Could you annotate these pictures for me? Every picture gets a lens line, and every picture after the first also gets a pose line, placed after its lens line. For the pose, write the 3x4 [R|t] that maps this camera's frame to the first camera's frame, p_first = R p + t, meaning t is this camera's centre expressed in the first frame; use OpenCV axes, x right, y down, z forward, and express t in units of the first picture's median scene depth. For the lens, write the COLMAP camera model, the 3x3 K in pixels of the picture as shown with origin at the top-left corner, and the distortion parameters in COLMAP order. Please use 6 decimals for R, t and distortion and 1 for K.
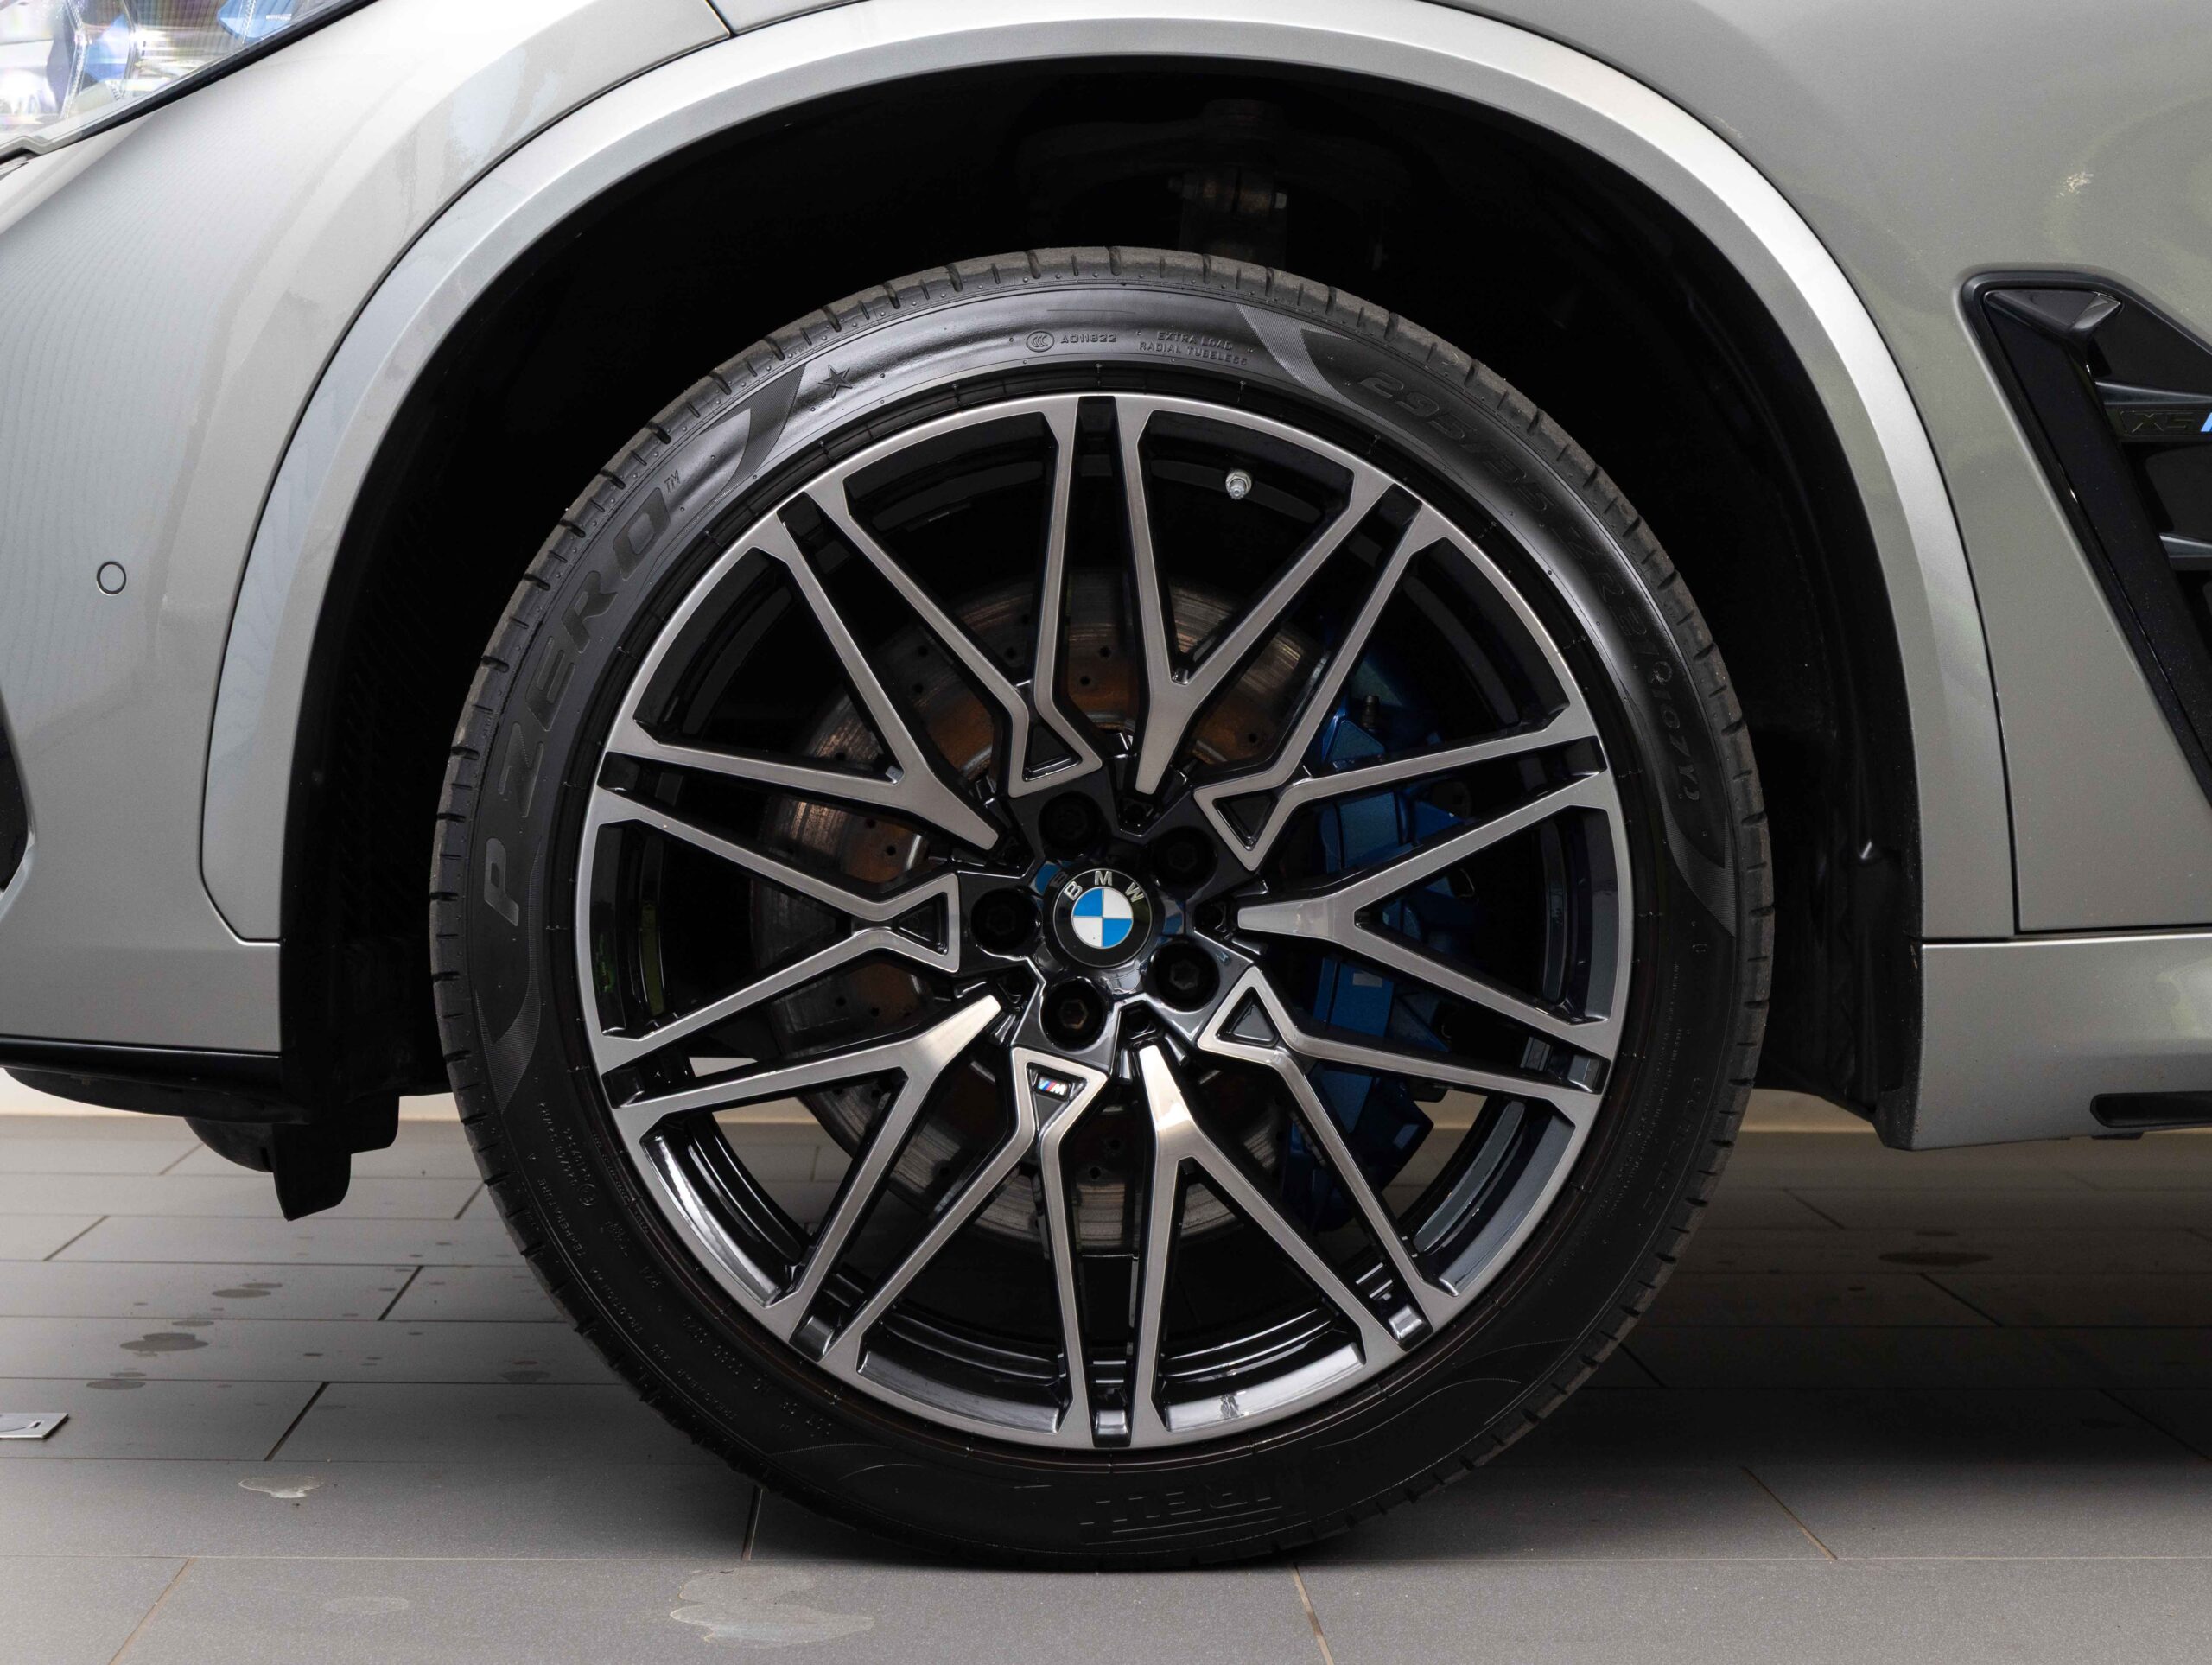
lens RADIAL K [[4401.1, 0, 1106.0], [0, 4401.1, 832.5], [0, 0, 1]] dist [-0.072850, 0.002354]
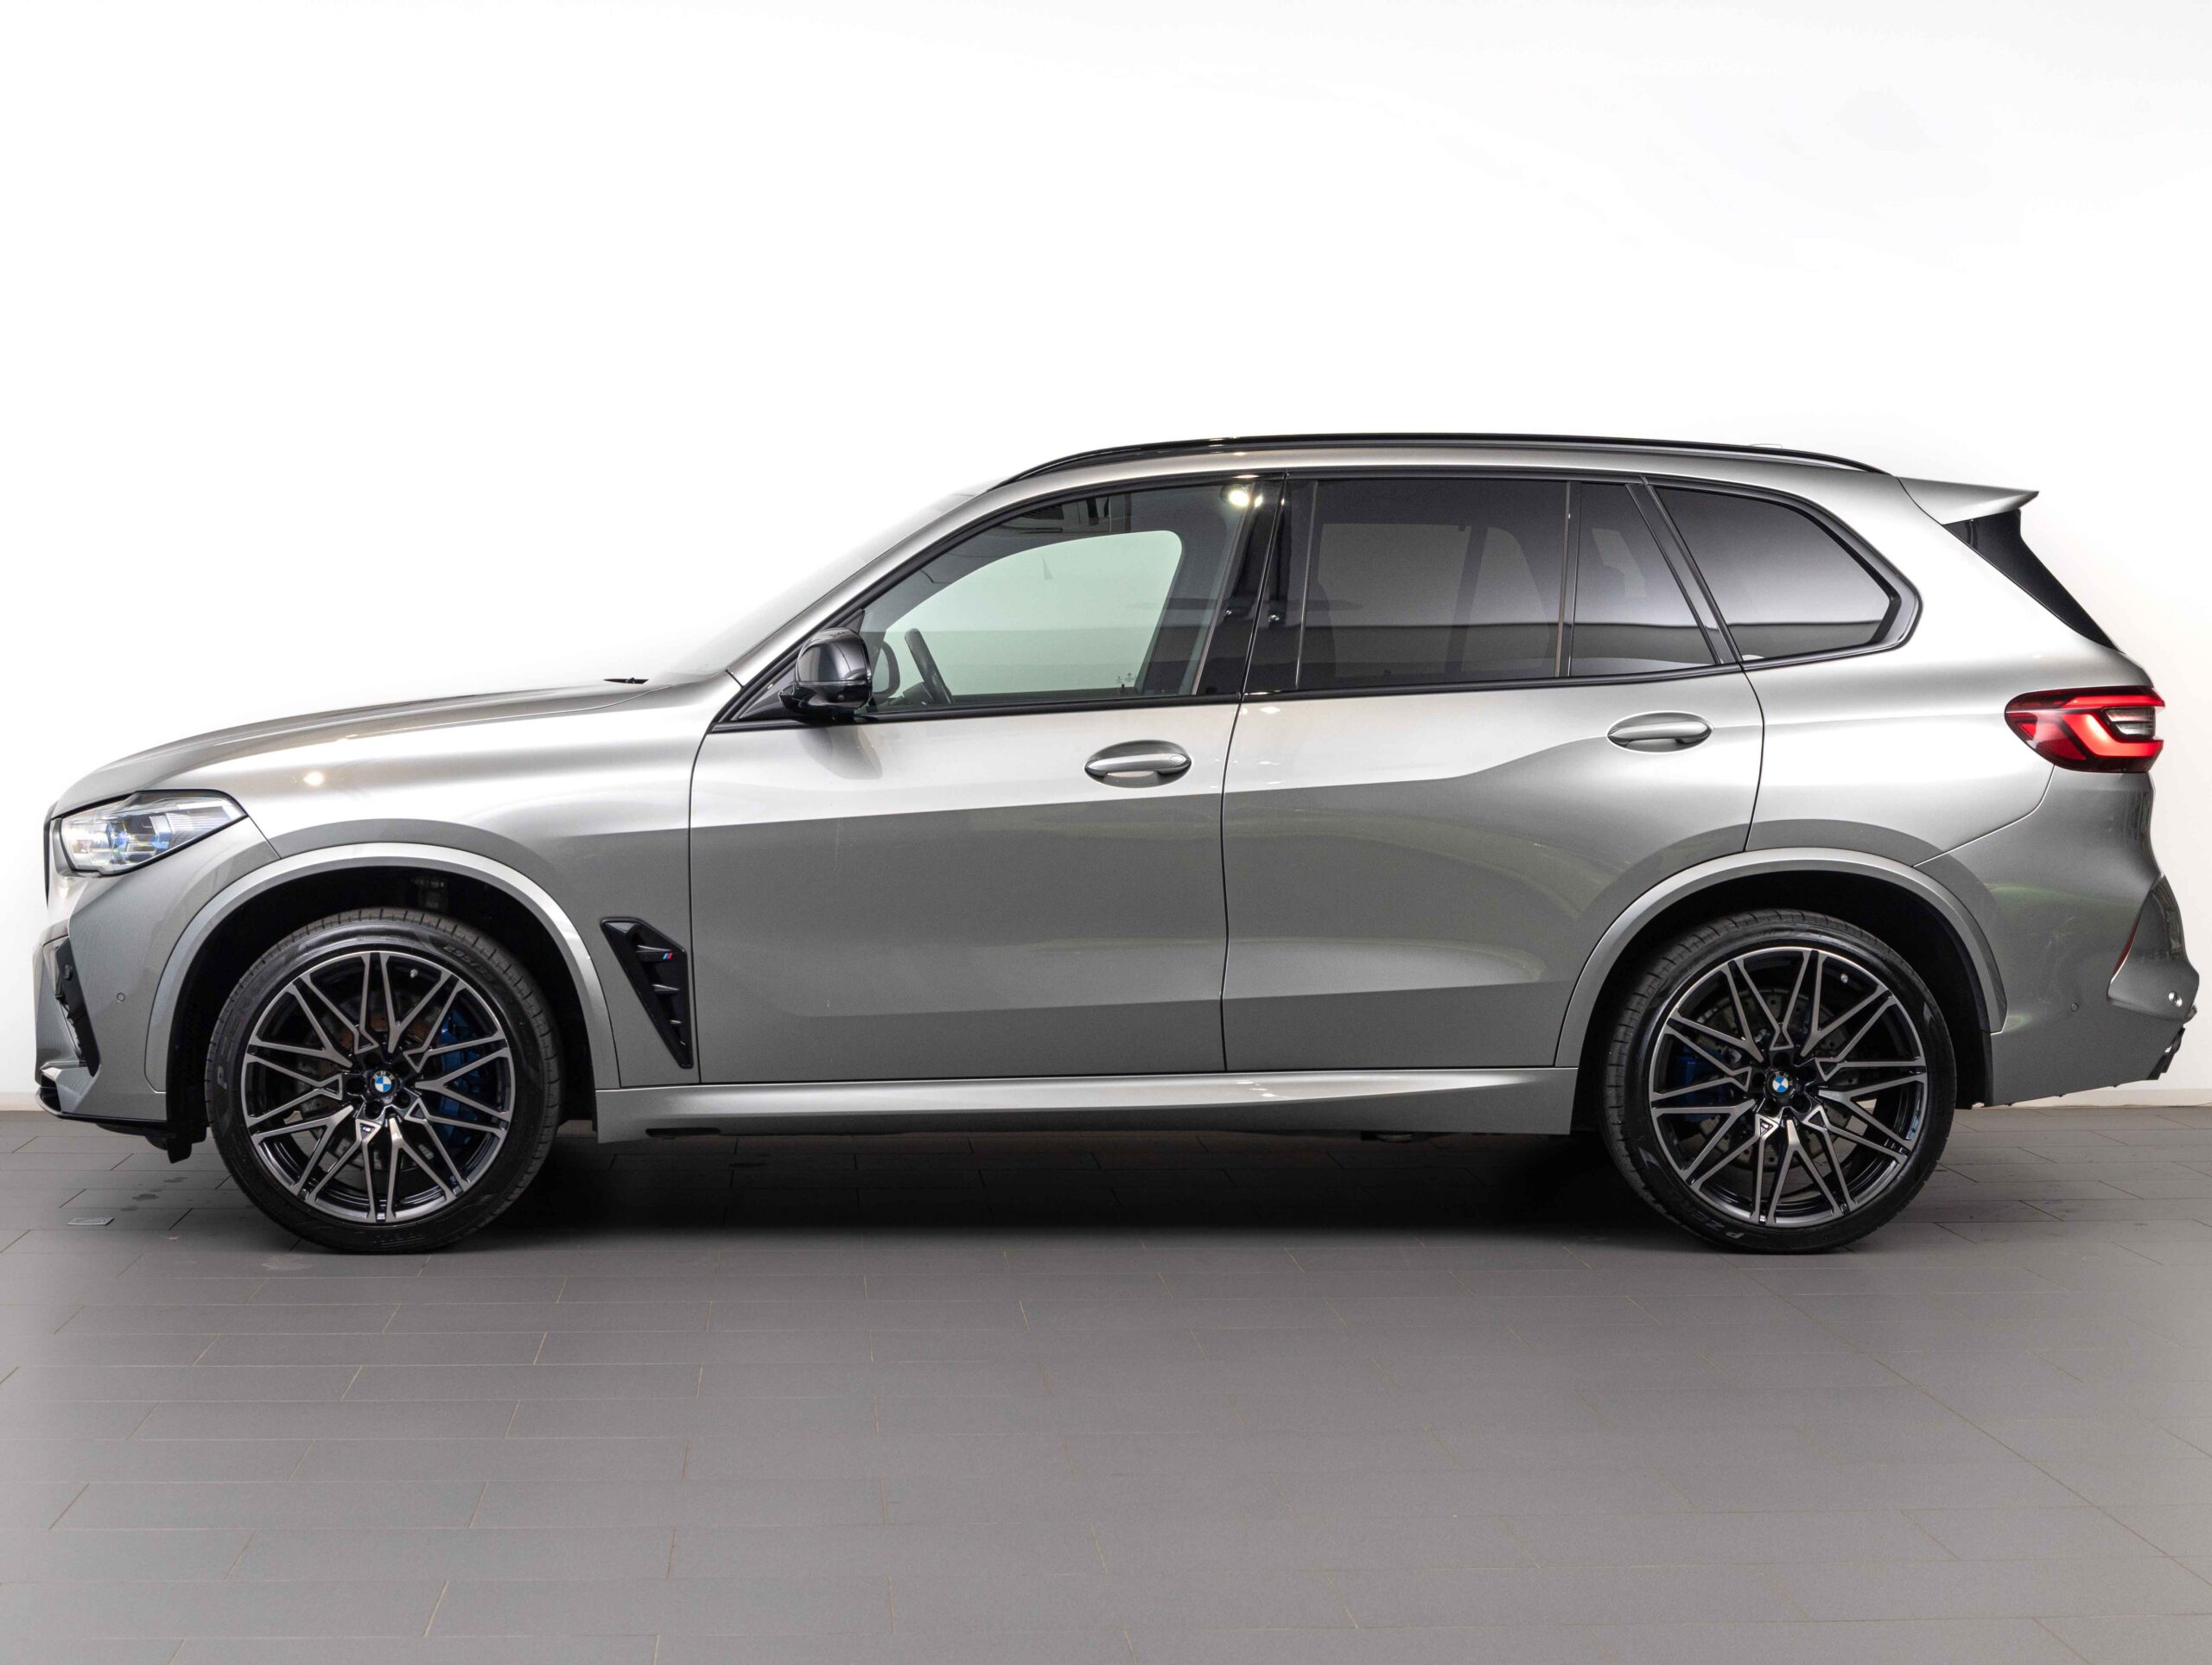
lens RADIAL K [[3535.4, 0, 1106.0], [0, 3535.4, 832.5], [0, 0, 1]] dist [-0.062825, -0.150823]
pose [[0.999568, -0.002693, 0.029279, 0.548103], [0.002392, 0.999944, 0.010300, -0.233326], [-0.029305, -0.010225, 0.999518, -2.111439]]
